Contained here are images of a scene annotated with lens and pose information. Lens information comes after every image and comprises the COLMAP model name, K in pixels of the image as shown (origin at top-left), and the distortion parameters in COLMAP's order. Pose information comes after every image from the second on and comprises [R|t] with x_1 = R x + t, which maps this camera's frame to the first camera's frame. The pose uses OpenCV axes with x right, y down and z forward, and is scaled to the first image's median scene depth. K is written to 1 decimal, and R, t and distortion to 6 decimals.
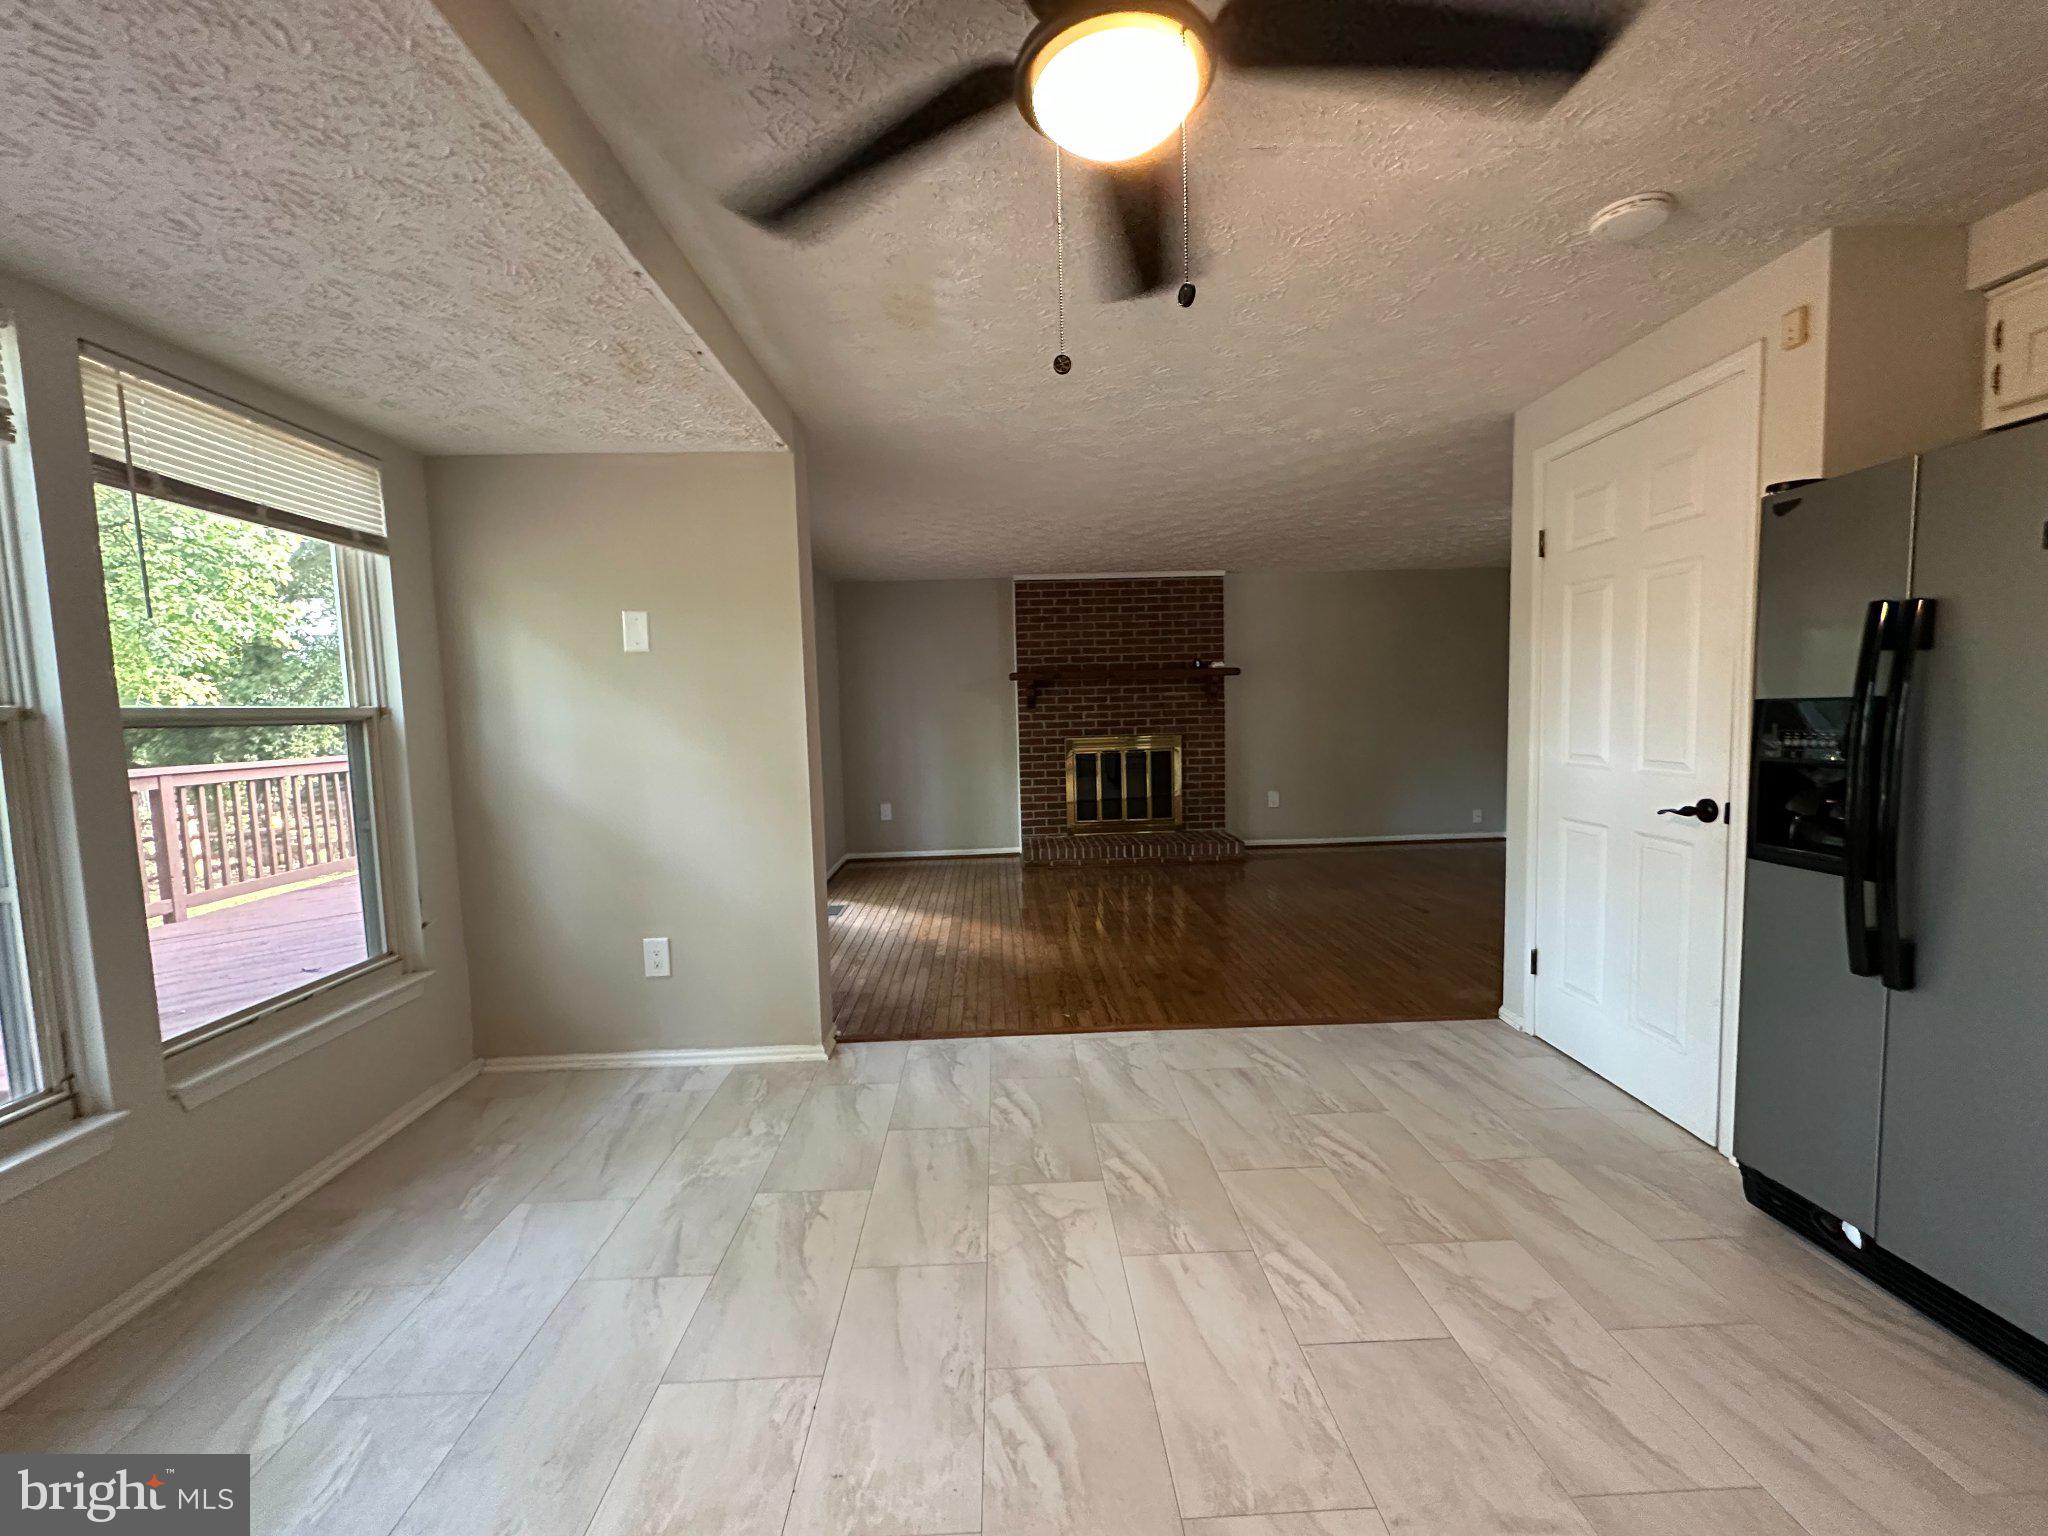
lens RADIAL K [[816.5, 0, 1024.0], [0, 816.5, 768.0], [0, 0, 1]] dist [0.002036, 0.000217]
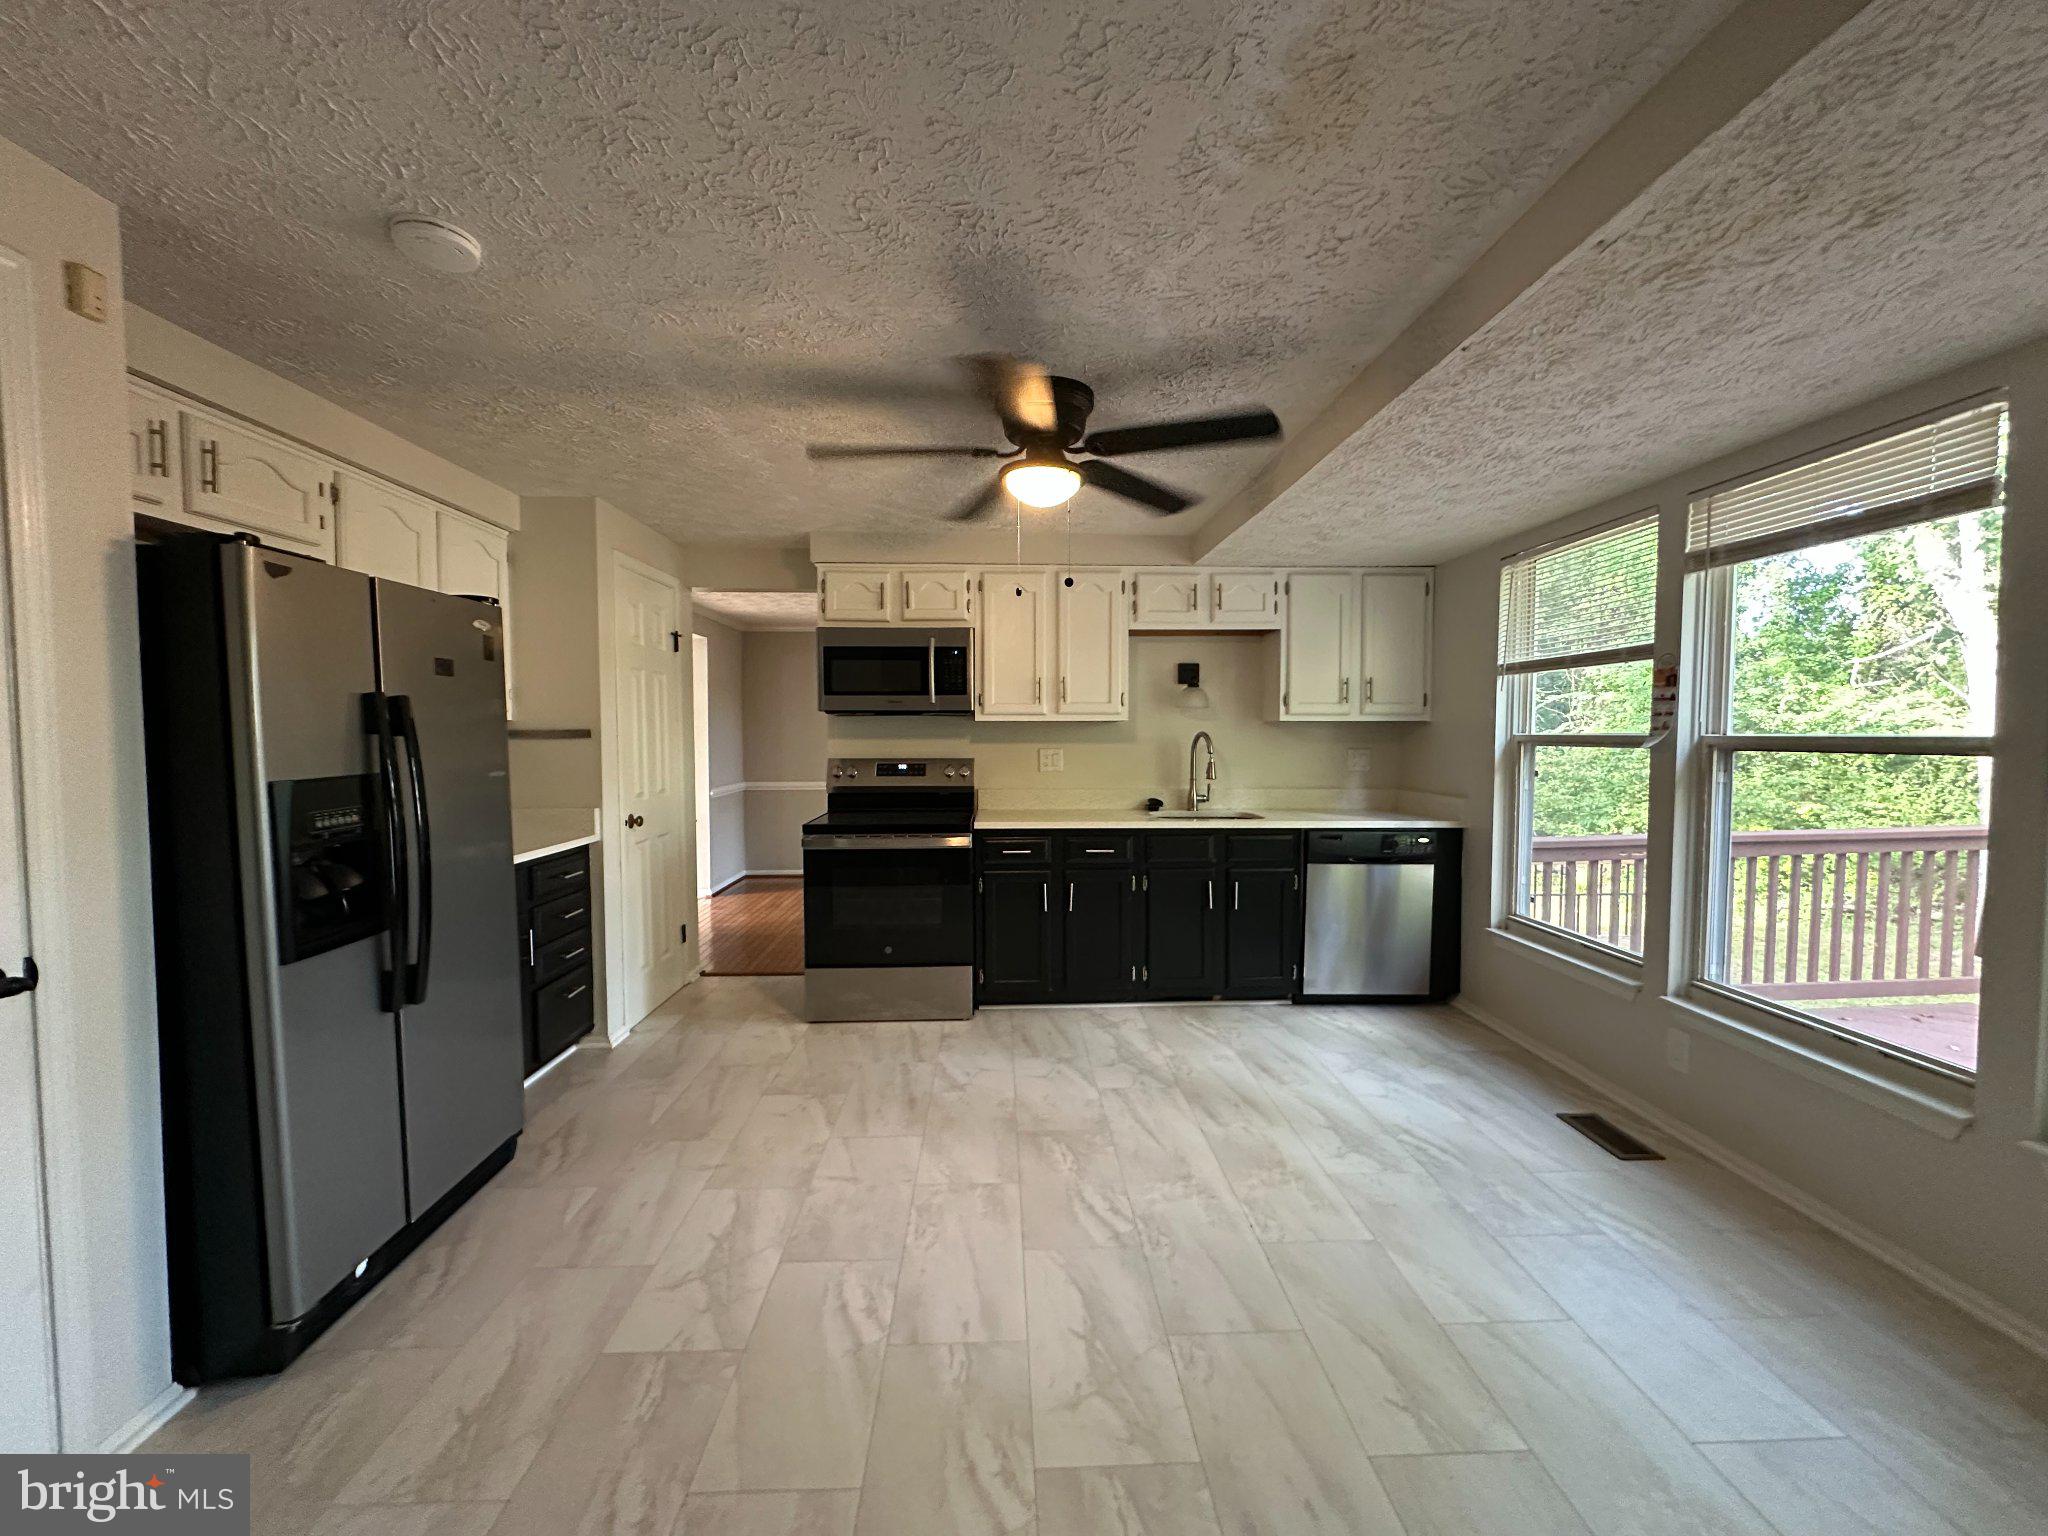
lens RADIAL K [[815.7, 0, 1024.0], [0, 815.7, 768.0], [0, 0, 1]] dist [0.000477, 0.000370]
pose [[-0.999614, 0.027775, -0.000627, 0.108666], [0.027489, 0.992065, 0.122686, -0.188474], [0.004030, 0.122621, -0.992445, 1.917737]]
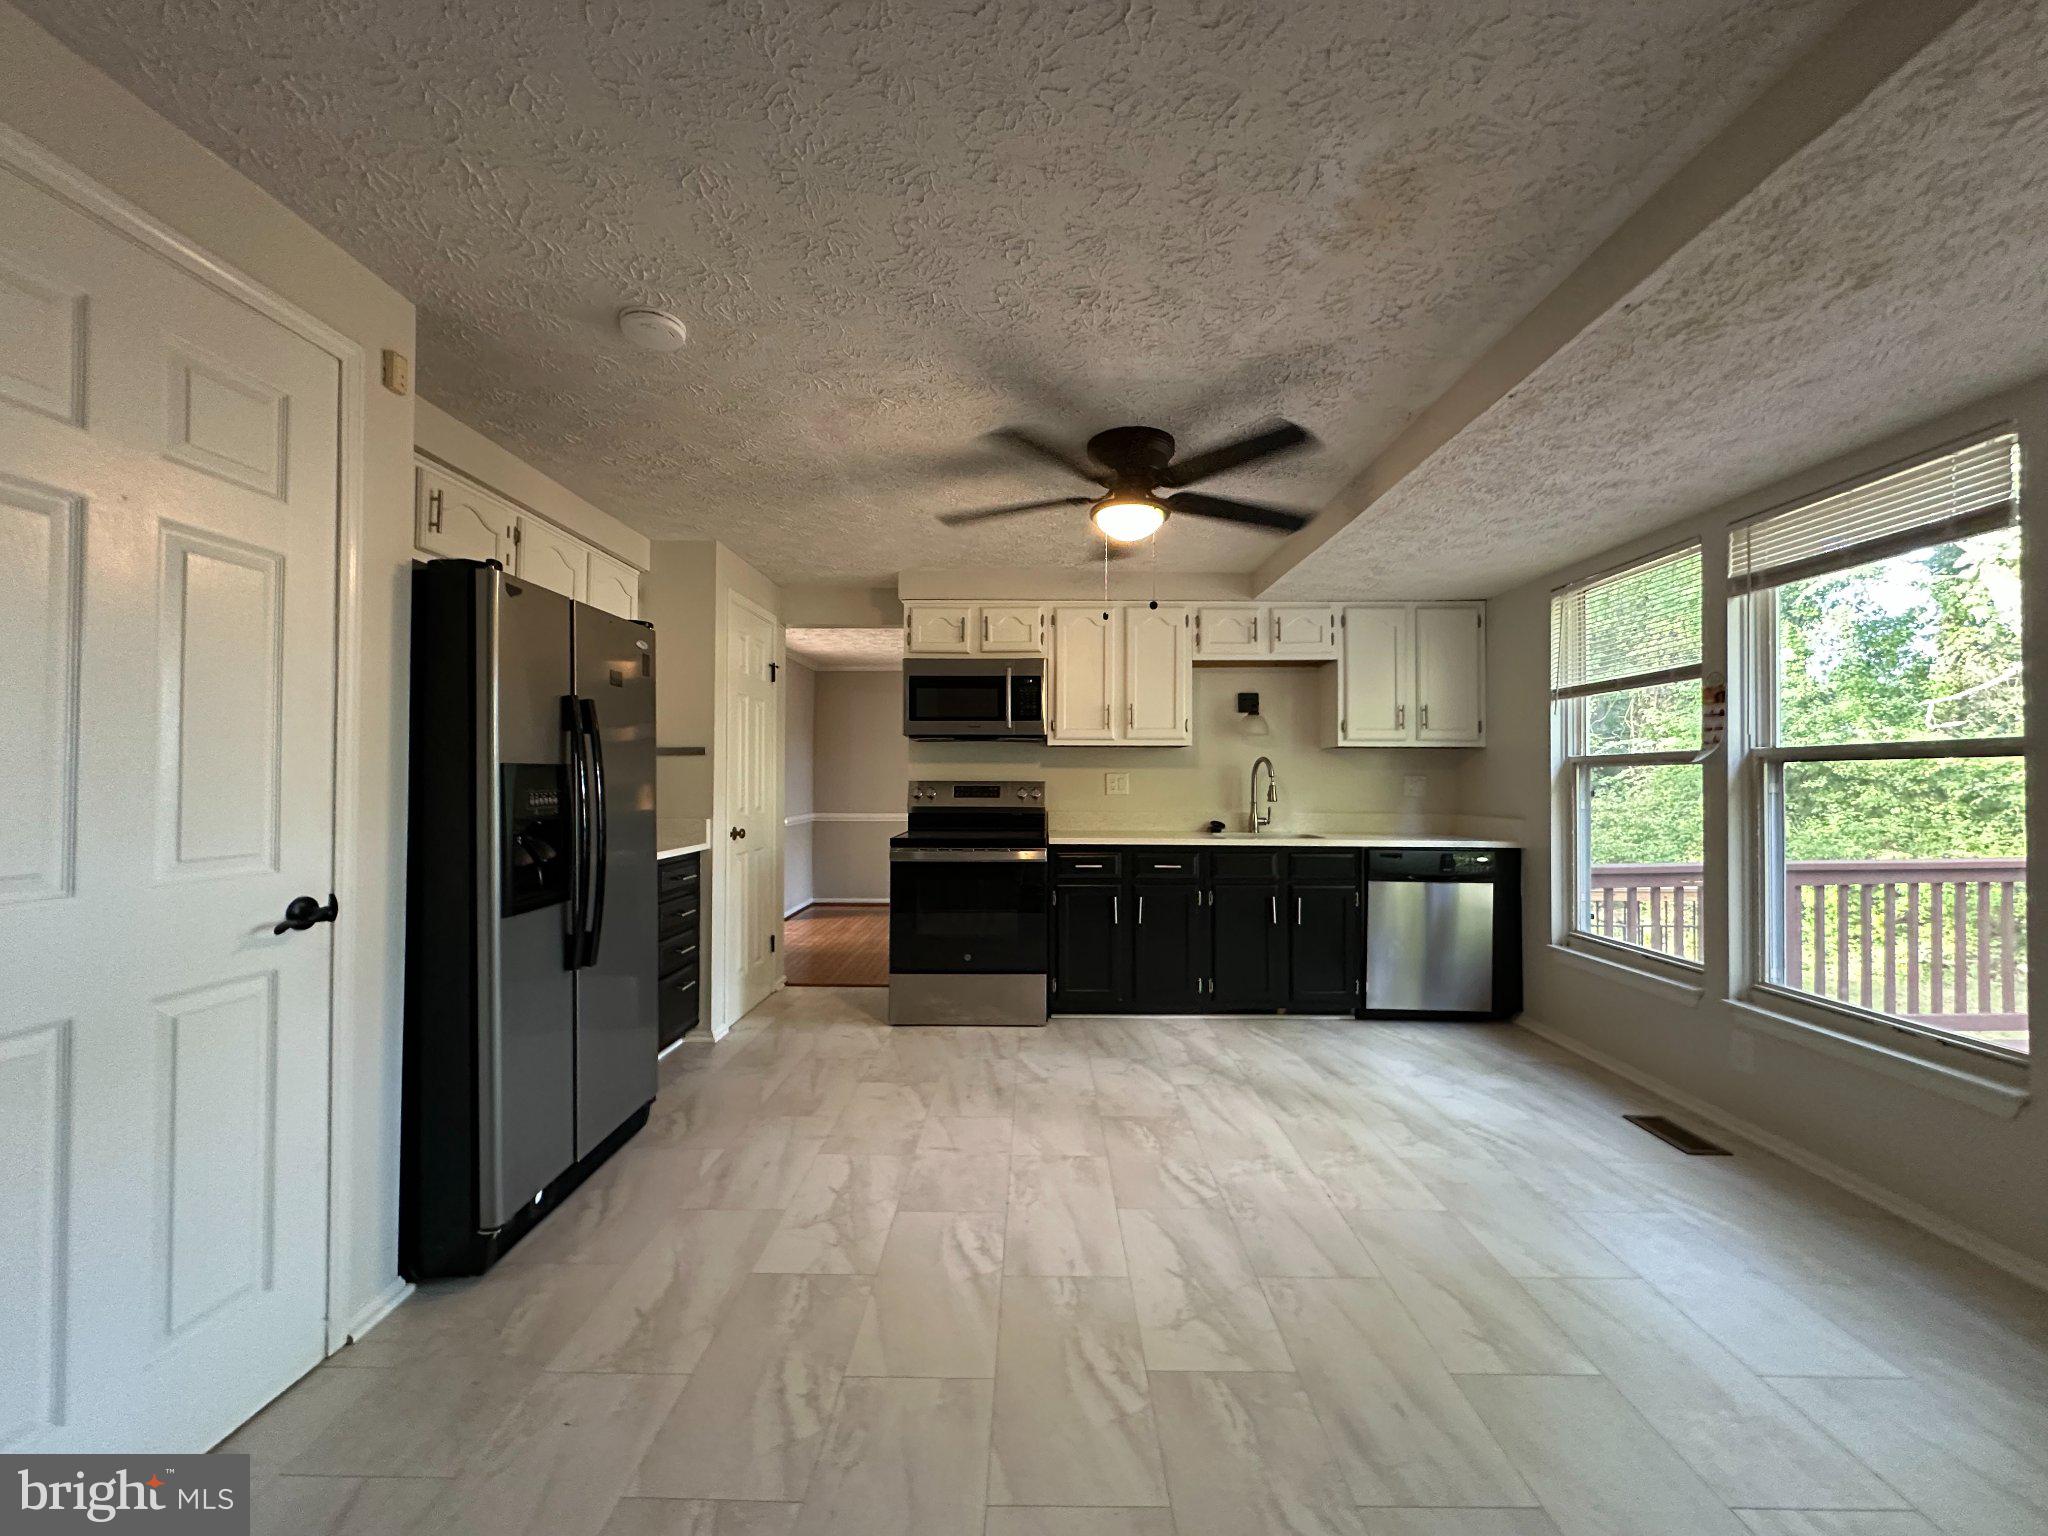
lens RADIAL K [[816.5, 0, 1024.0], [0, 816.5, 768.0], [0, 0, 1]] dist [0.002036, 0.000217]
pose [[-0.998584, 0.023373, 0.047786, 0.194300], [0.026305, 0.997750, 0.061664, -0.128417], [-0.046237, 0.062834, -0.996952, 2.072719]]
